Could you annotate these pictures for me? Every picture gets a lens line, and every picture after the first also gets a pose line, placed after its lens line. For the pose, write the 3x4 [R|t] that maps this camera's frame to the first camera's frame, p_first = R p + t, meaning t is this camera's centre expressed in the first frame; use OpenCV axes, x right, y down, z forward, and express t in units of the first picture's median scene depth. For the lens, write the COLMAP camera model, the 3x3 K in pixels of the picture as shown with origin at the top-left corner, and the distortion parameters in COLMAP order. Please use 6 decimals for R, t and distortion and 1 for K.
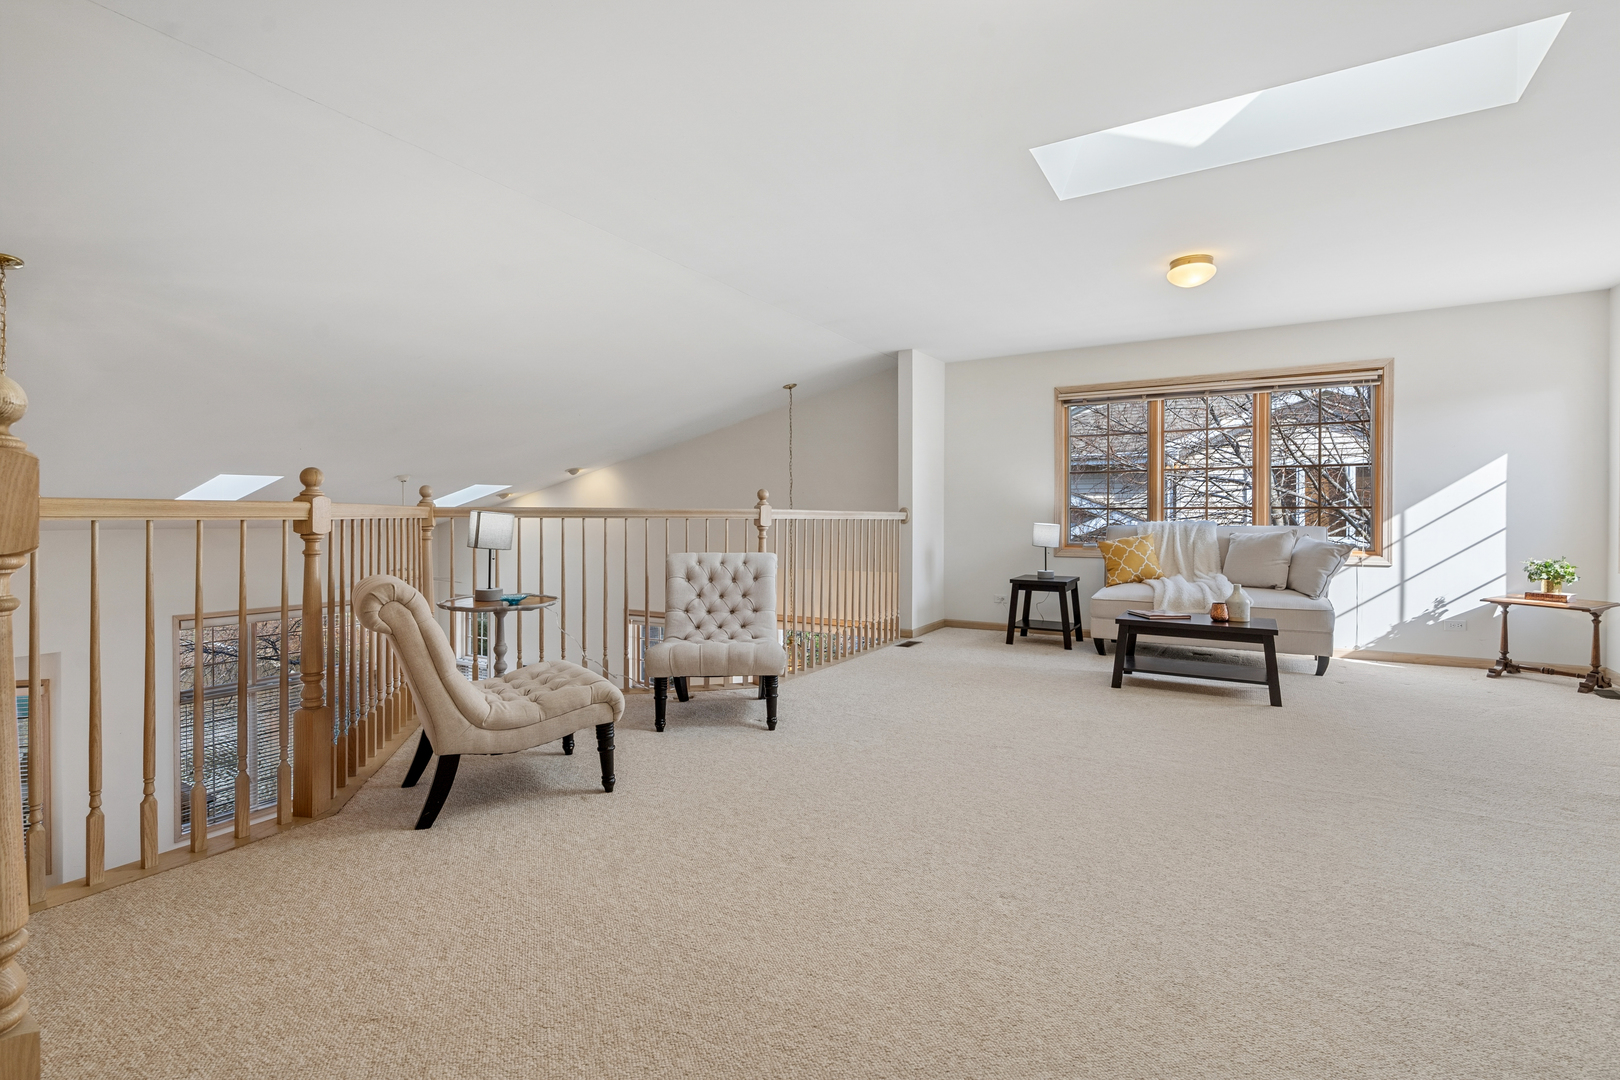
lens RADIAL K [[728.8, 0, 807.8], [0, 728.8, 527.9], [0, 0, 1]] dist [-0.001417, 0.000878]
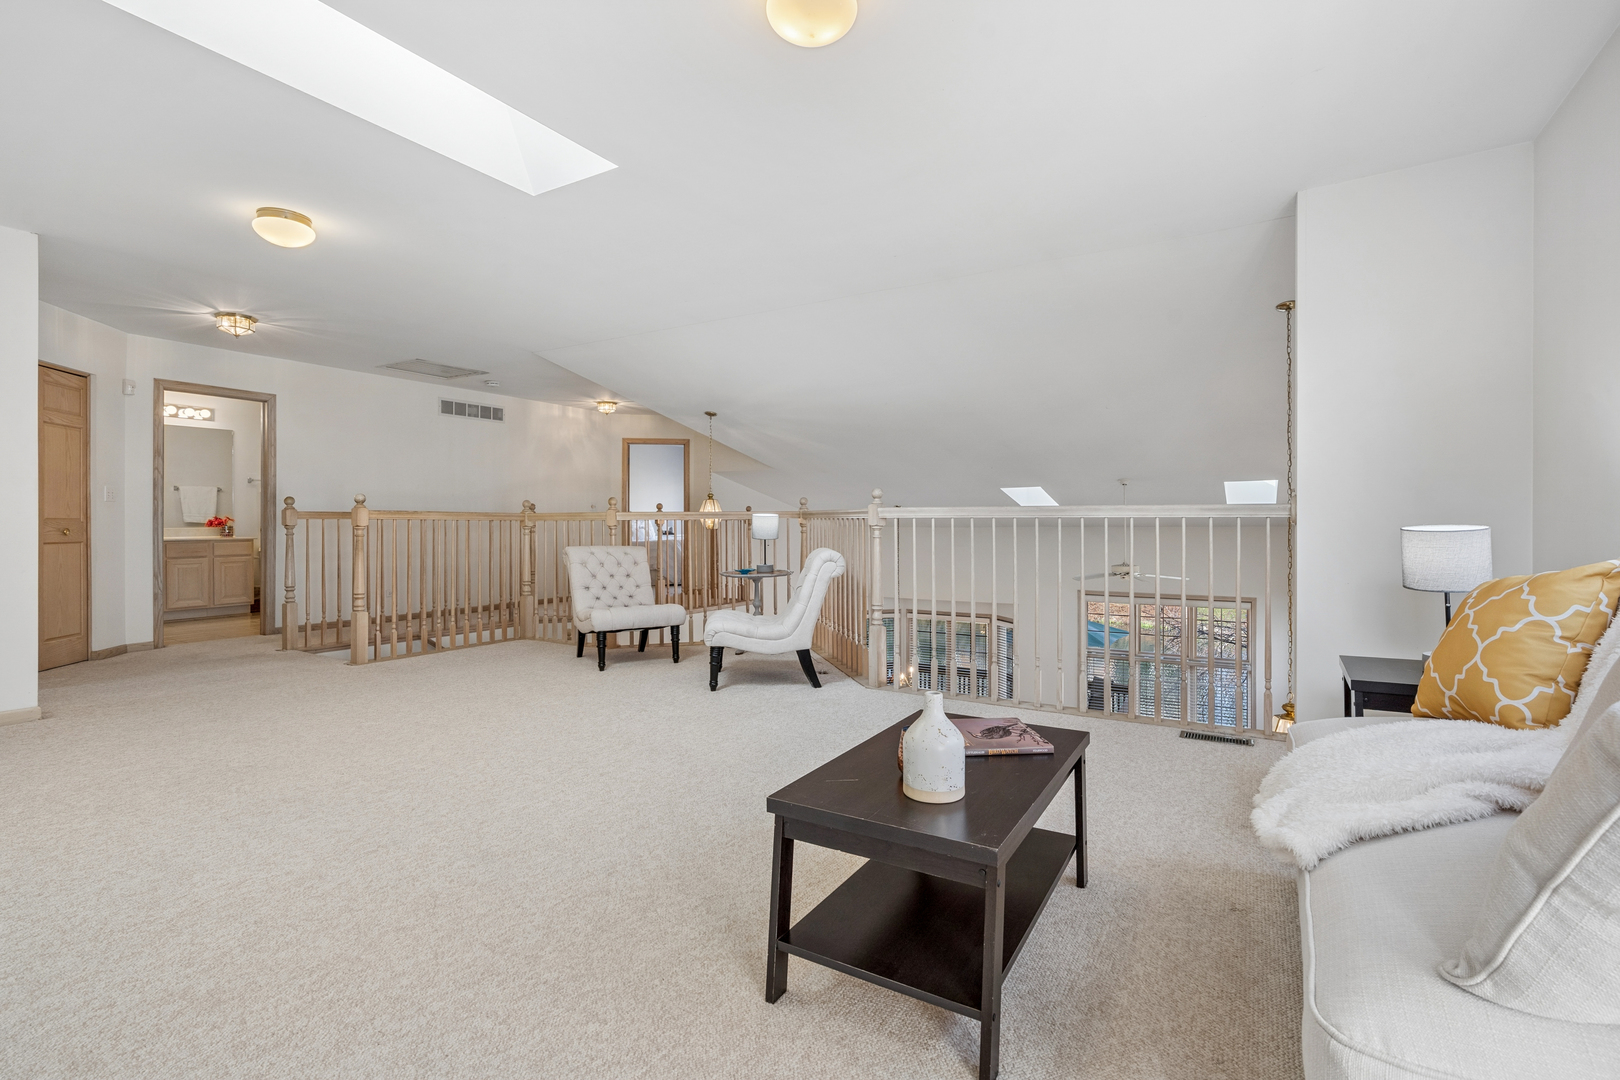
lens RADIAL K [[728.8, 0, 815.4], [0, 728.8, 508.3], [0, 0, 1]] dist [-0.001417, 0.000878]
pose [[0.016865, -0.008203, -0.999824, 1.299593], [-0.015422, 0.999845, -0.008463, -0.021019], [0.999739, 0.015562, 0.016736, 1.264314]]
